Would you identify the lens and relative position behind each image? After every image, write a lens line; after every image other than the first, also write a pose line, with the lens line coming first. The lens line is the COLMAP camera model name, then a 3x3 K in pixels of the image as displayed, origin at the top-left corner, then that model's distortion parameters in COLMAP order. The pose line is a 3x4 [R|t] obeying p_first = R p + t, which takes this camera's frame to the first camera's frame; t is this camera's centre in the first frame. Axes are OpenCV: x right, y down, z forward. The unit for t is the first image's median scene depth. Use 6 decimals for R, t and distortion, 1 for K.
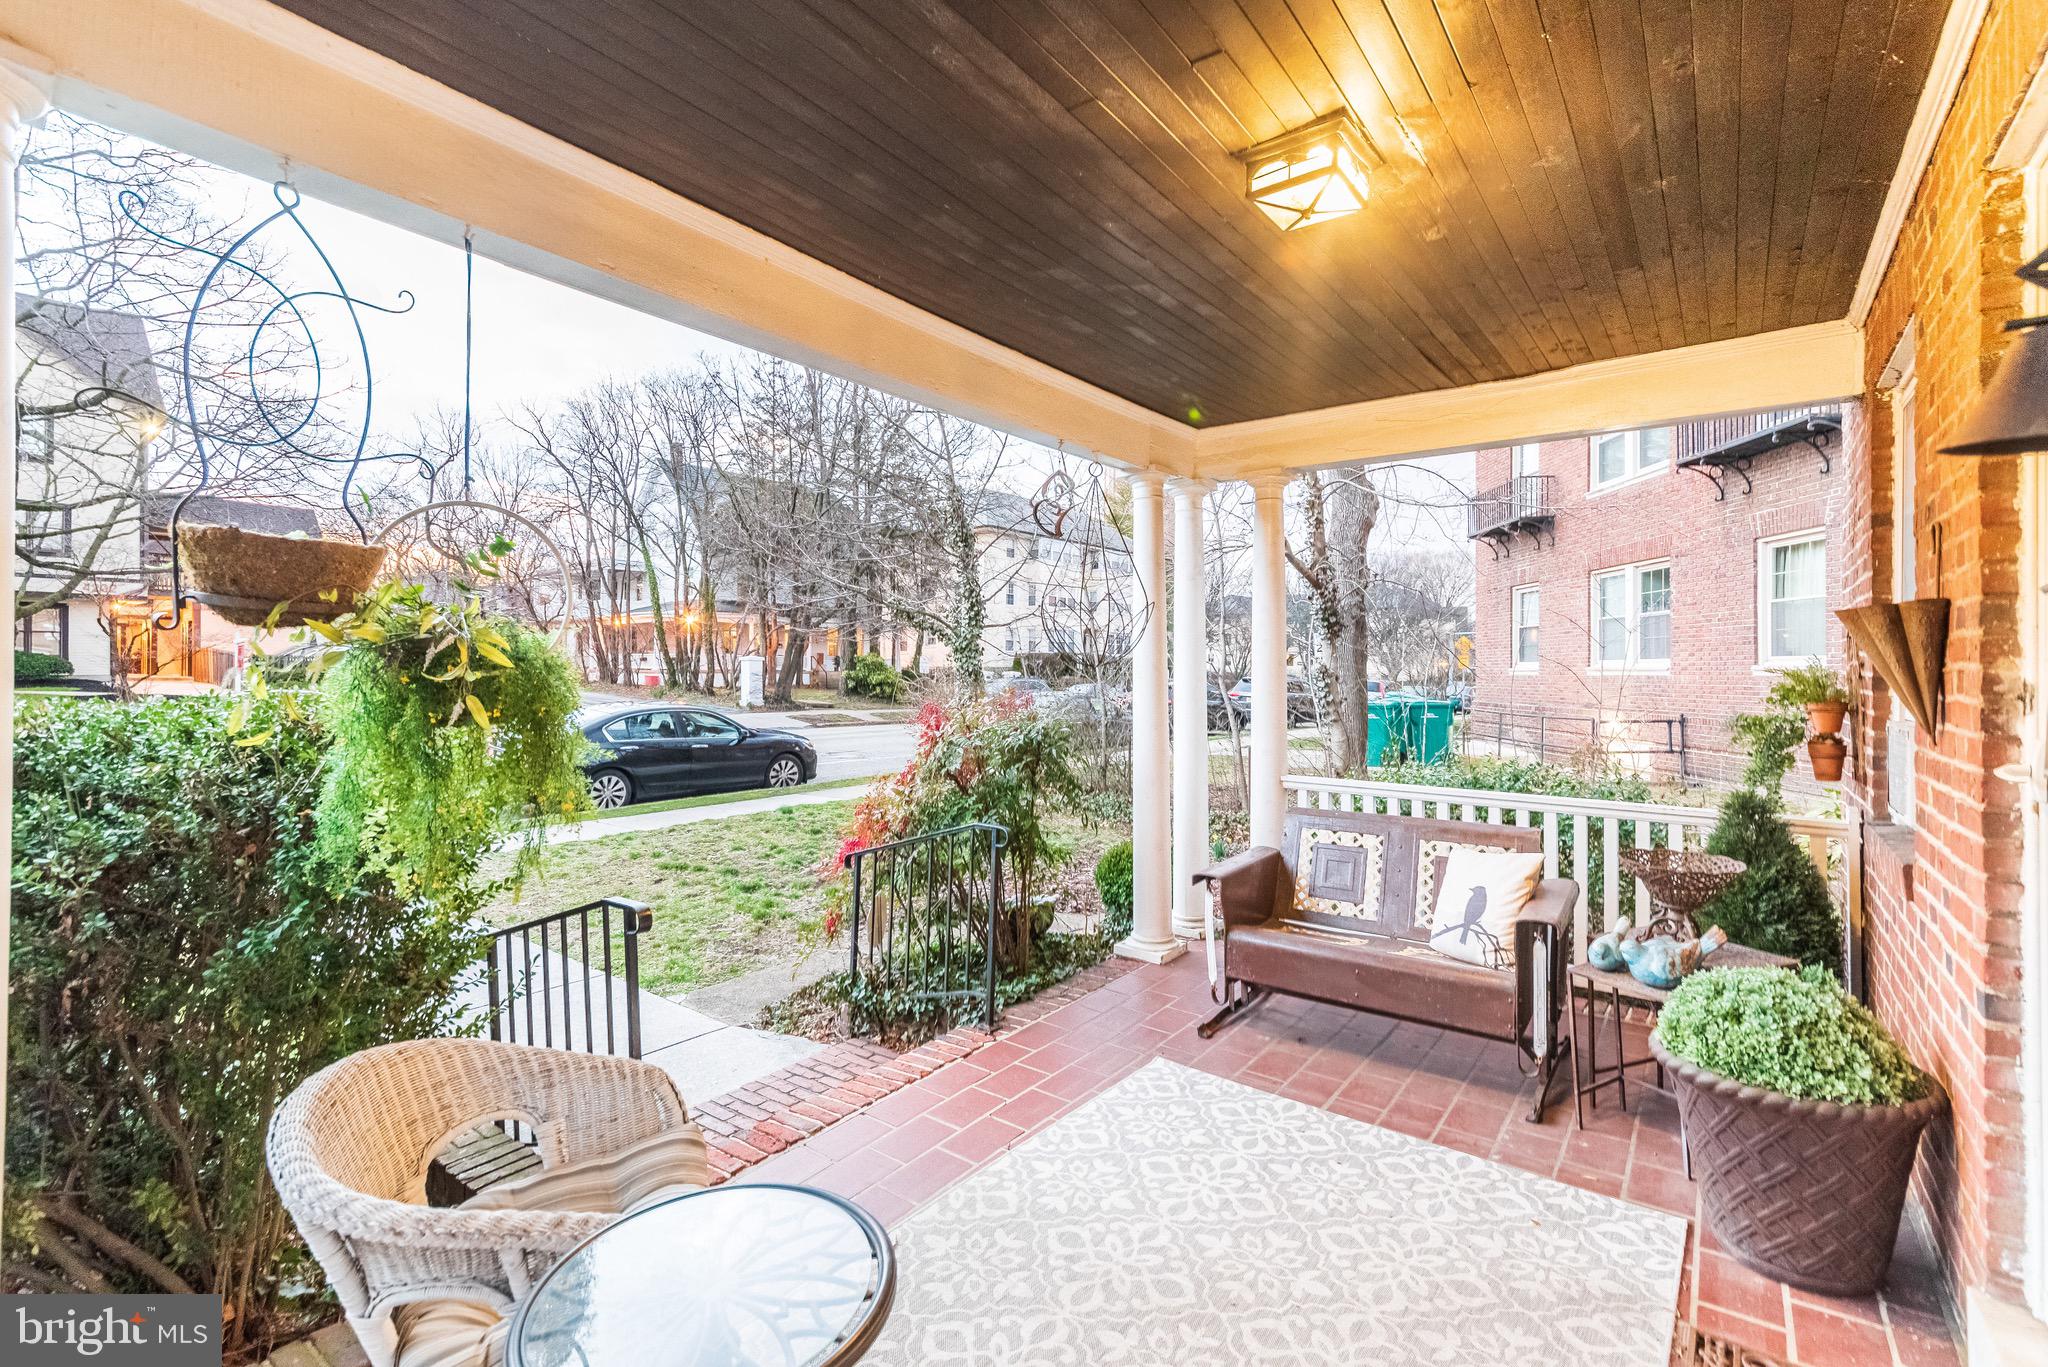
lens RADIAL K [[885.0, 0, 1006.7], [0, 885.0, 673.2], [0, 0, 1]] dist [-0.000210, 0.000518]
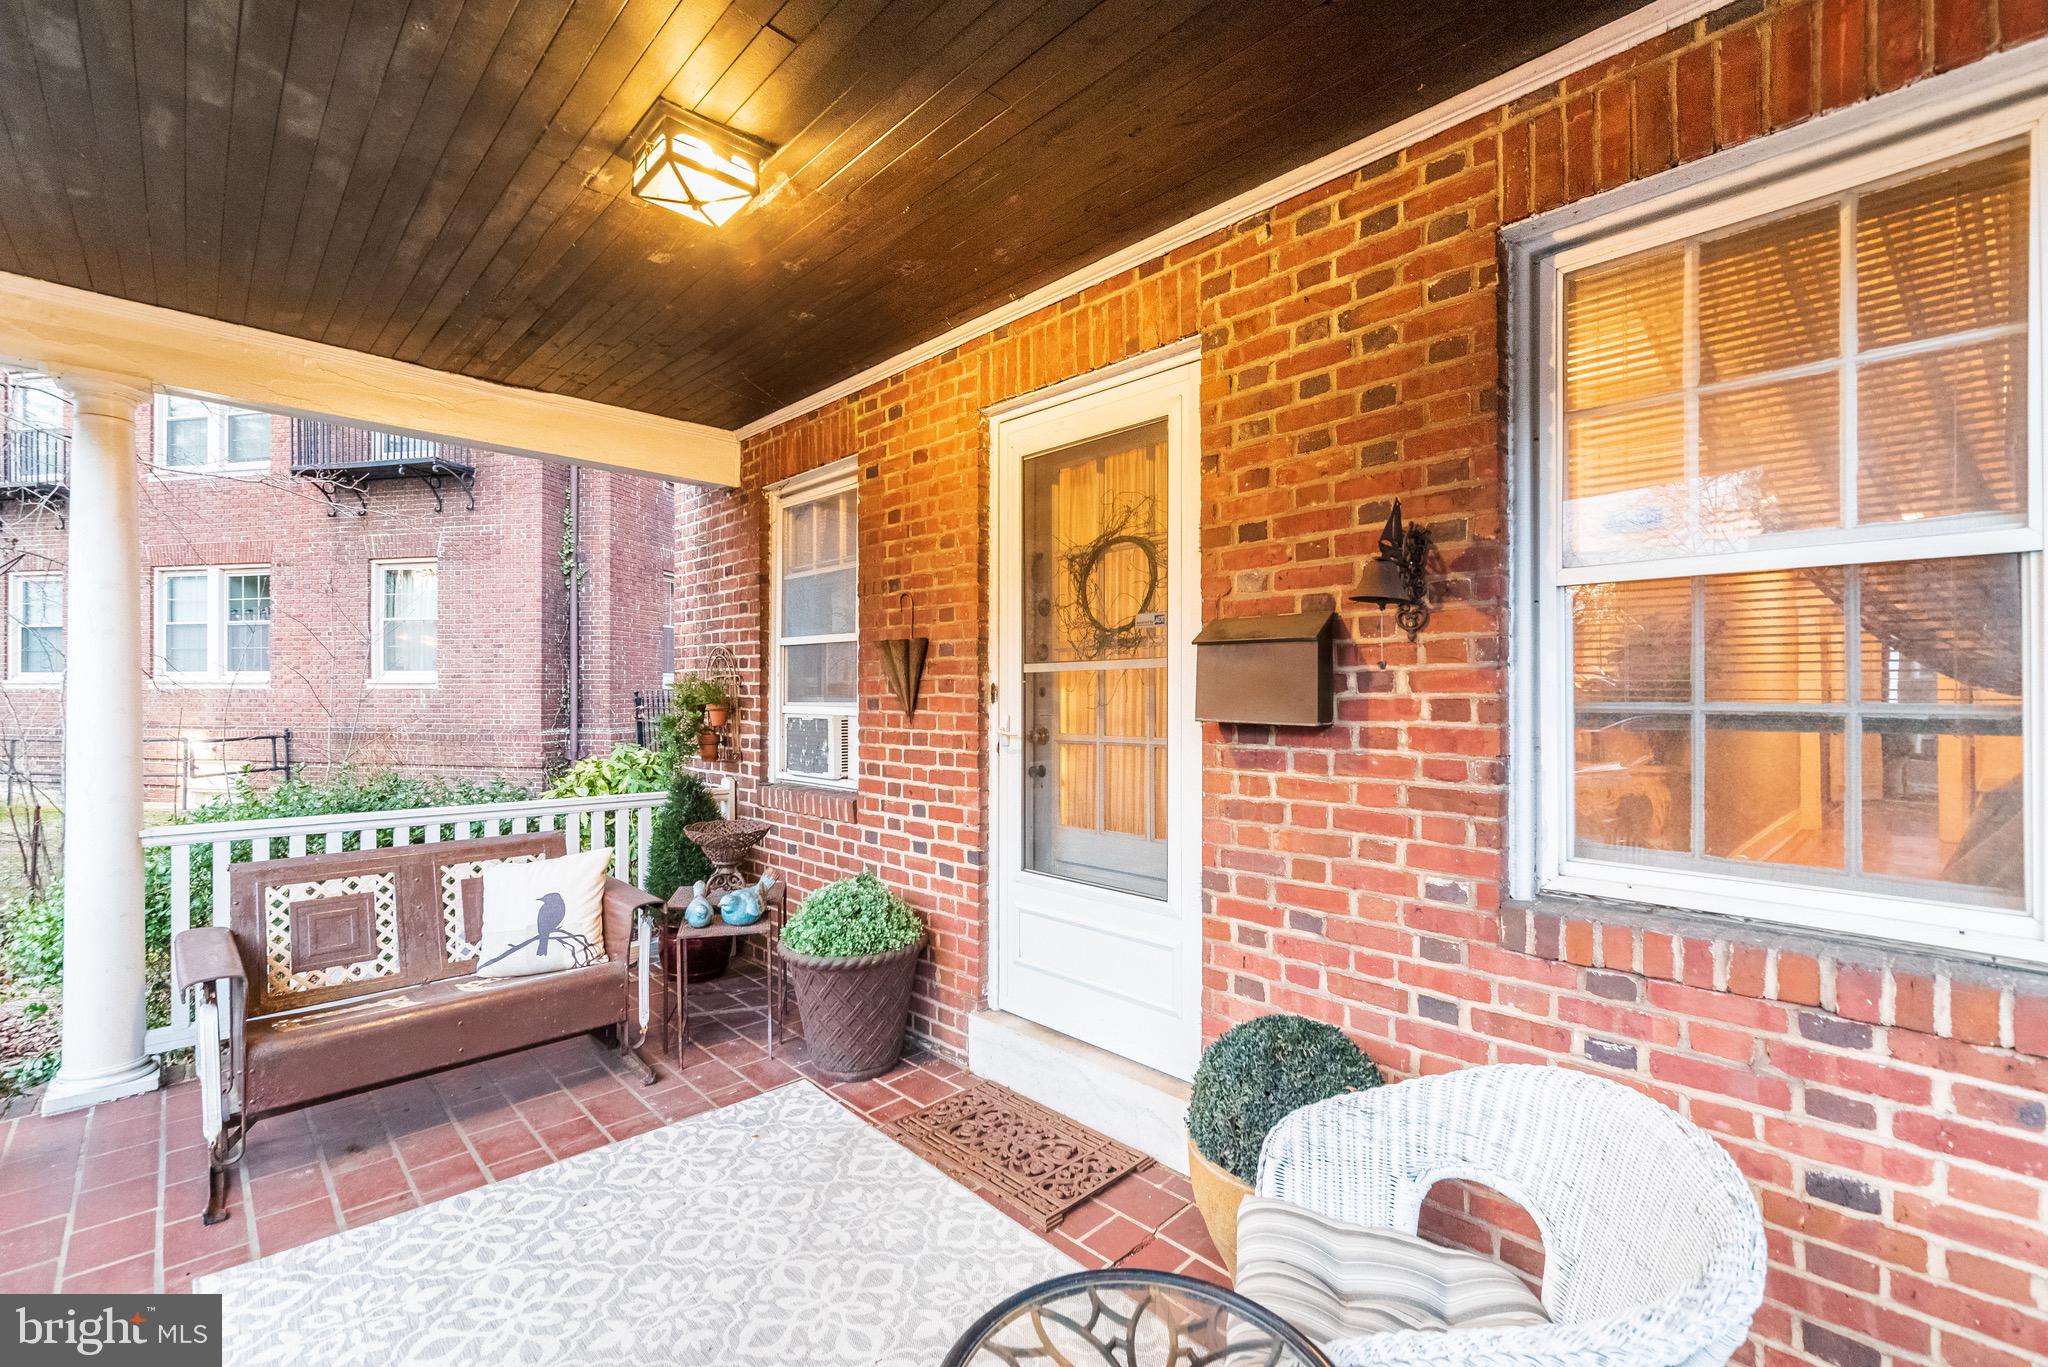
lens RADIAL K [[885.0, 0, 1018.8], [0, 885.0, 691.8], [0, 0, 1]] dist [-0.000210, 0.000518]
pose [[0.155728, -0.003597, 0.987793, -0.325909], [-0.000772, 0.999993, 0.003763, 0.007178], [-0.987800, -0.001349, 0.155724, 0.281385]]
